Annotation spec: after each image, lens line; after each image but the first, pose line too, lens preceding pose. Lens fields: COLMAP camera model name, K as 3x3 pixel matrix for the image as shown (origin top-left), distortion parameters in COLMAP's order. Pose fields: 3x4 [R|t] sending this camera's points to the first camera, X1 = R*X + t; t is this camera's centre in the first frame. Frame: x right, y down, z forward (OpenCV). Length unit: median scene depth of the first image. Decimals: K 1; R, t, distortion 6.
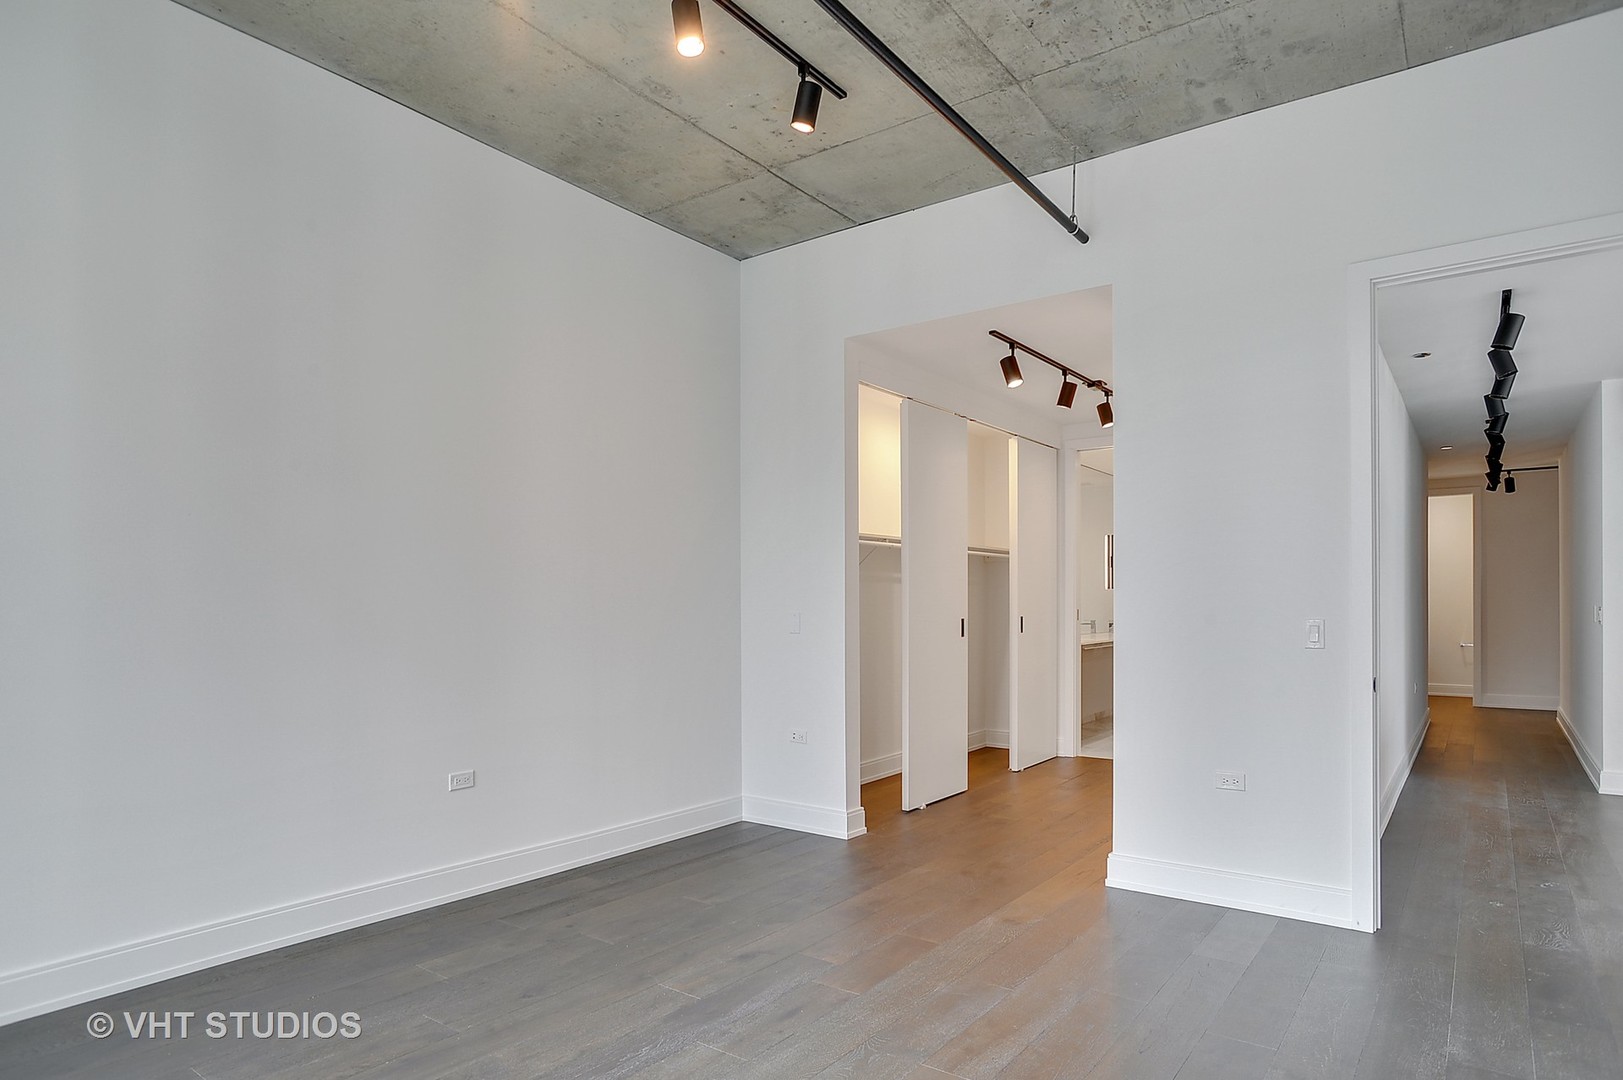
lens RADIAL K [[940.7, 0, 821.9], [0, 940.7, 605.7], [0, 0, 1]] dist [0.001454, 0.011588]
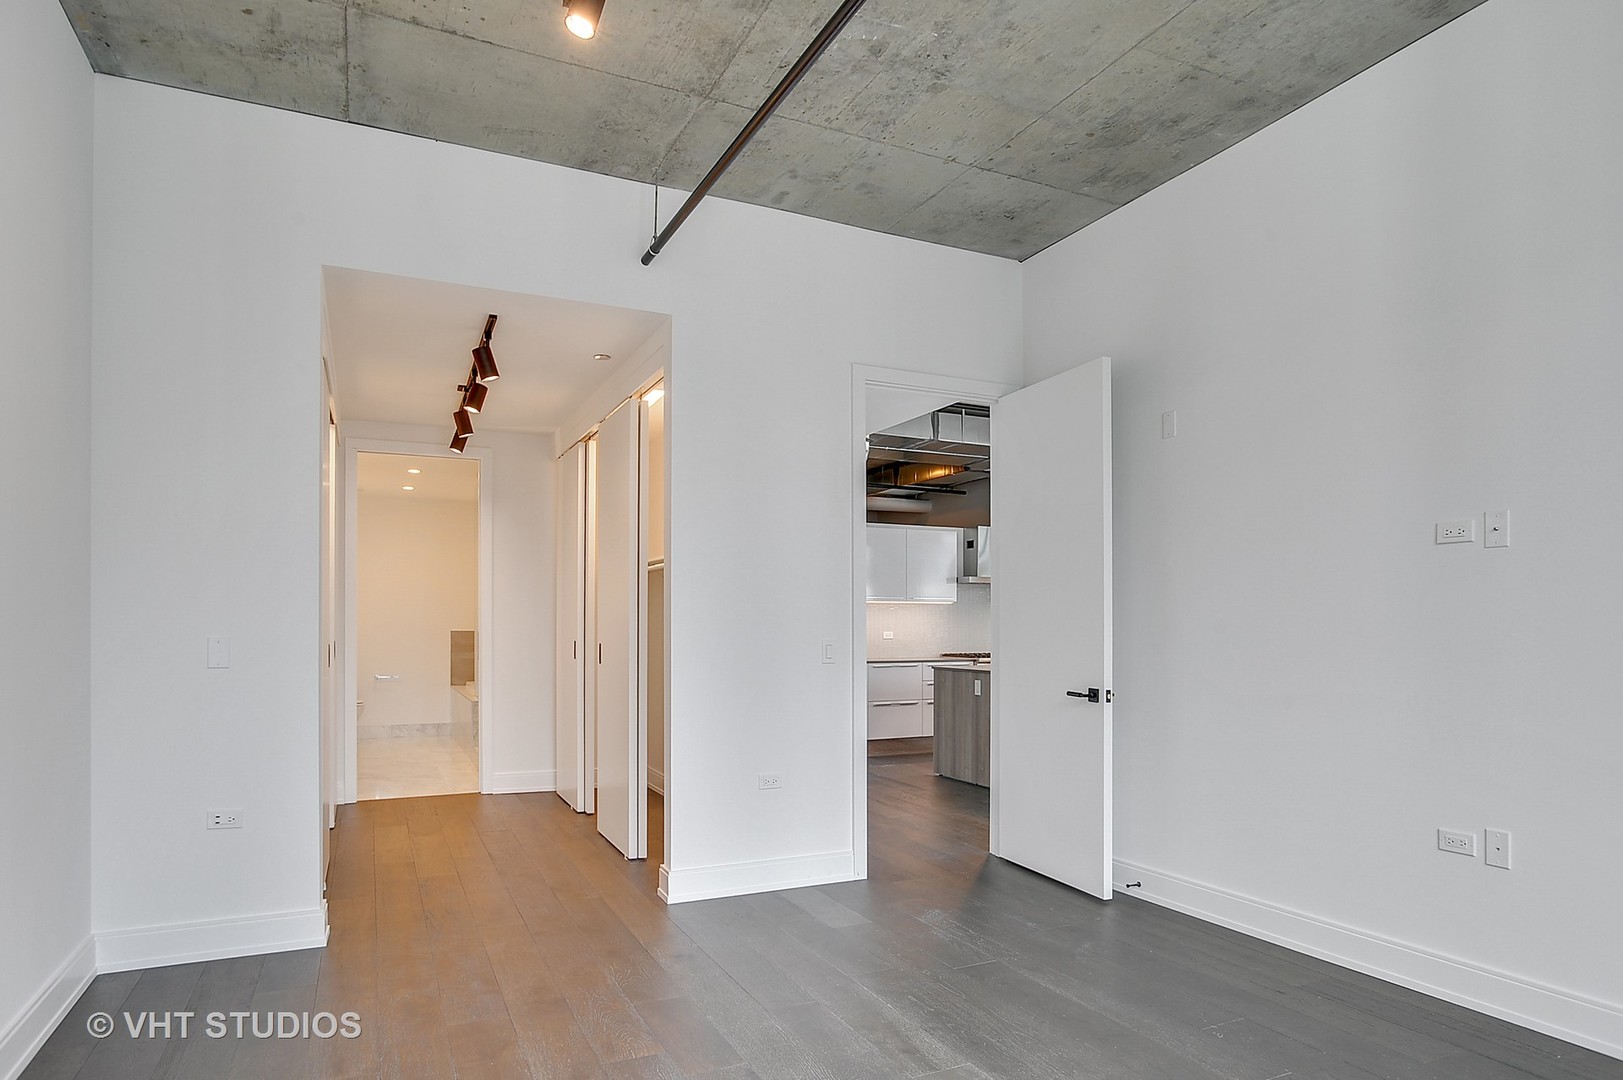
lens RADIAL K [[940.7, 0, 821.9], [0, 940.7, 605.7], [0, 0, 1]] dist [0.001454, 0.011588]
pose [[0.488007, 0.024776, 0.872488, -0.484977], [0.003049, 0.999543, -0.030089, 0.009128], [-0.872835, 0.017344, 0.487708, 0.346066]]
